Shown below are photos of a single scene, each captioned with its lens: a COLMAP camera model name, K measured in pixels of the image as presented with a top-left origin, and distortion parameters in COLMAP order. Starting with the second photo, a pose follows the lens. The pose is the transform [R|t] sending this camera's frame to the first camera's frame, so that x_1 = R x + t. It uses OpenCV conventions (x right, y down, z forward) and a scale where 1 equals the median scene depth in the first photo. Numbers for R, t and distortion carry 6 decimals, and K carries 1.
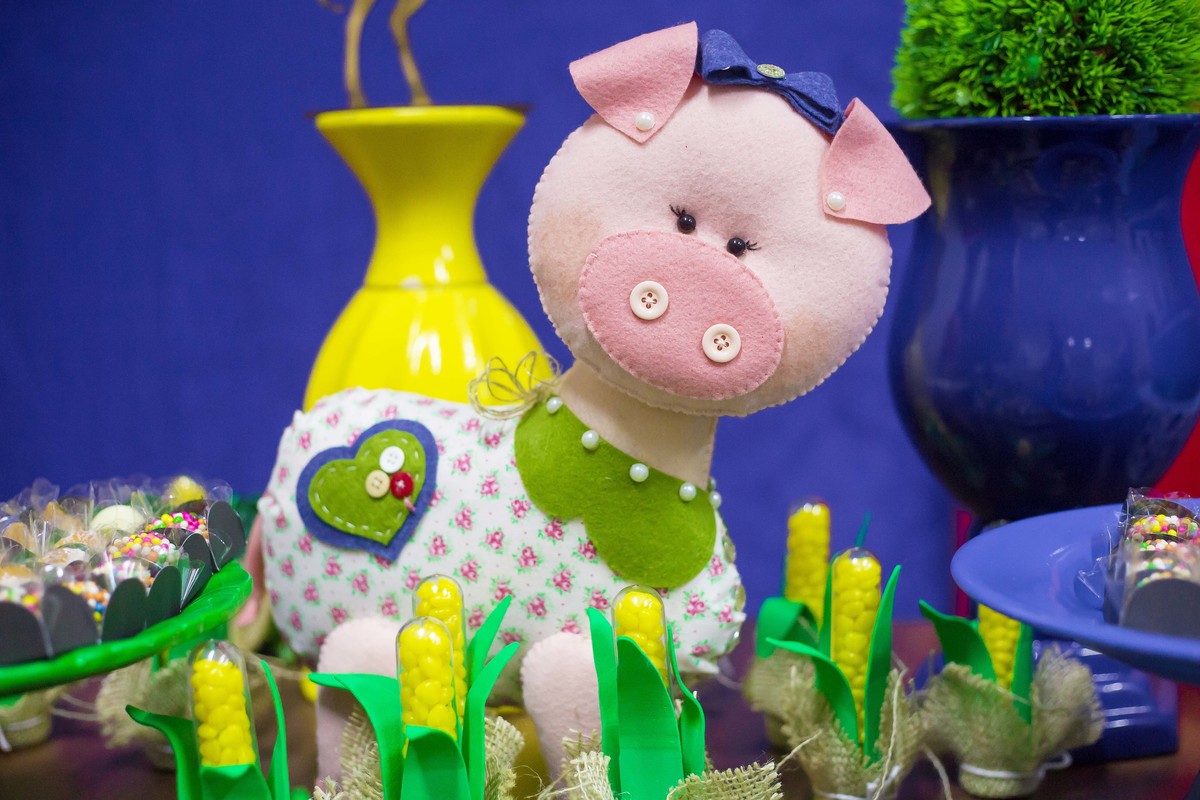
lens RADIAL K [[1822.8, 0, 620.7], [0, 1822.8, 398.1], [0, 0, 1]] dist [-0.086932, -0.096268]
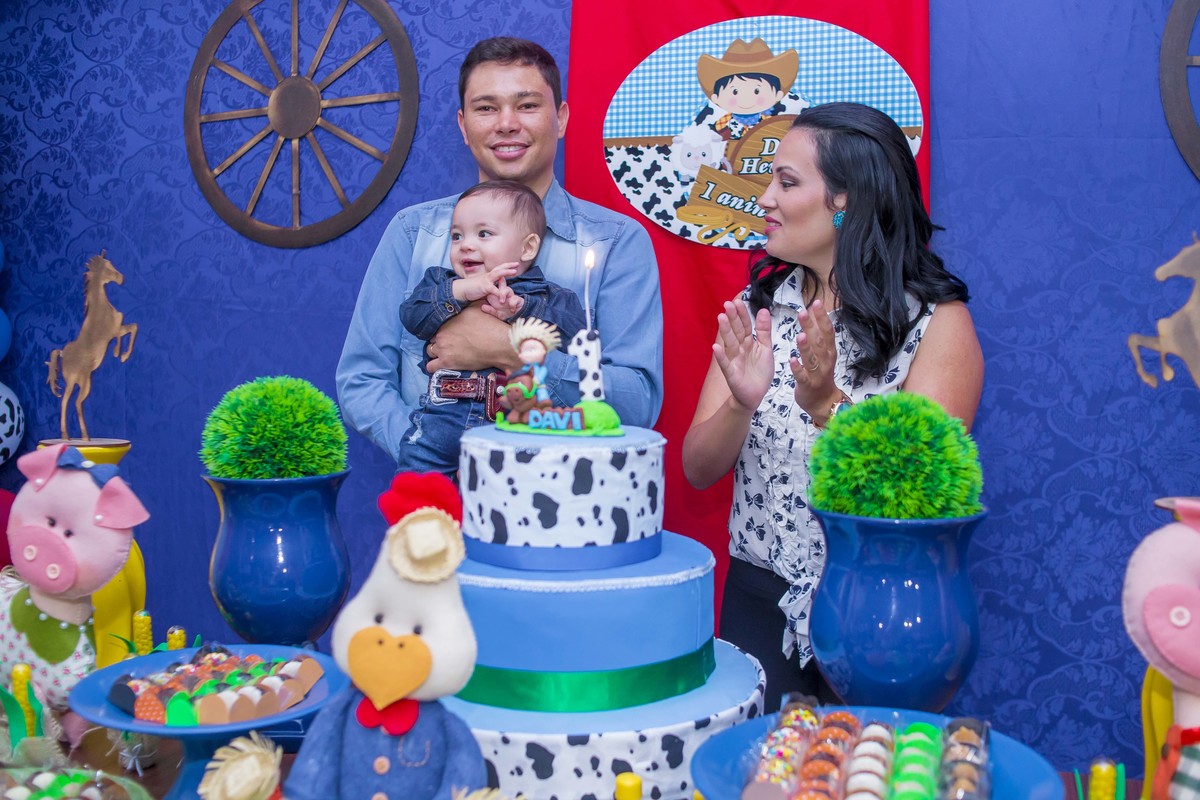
lens RADIAL K [[1203.1, 0, 600.0], [0, 1203.1, 400.0], [0, 0, 1]] dist [-0.150194, 0.091883]
pose [[0.985542, 0.035405, -0.165691, 1.019330], [-0.046209, 0.997018, -0.061811, -0.193879], [0.163009, 0.068574, 0.984239, -0.488851]]
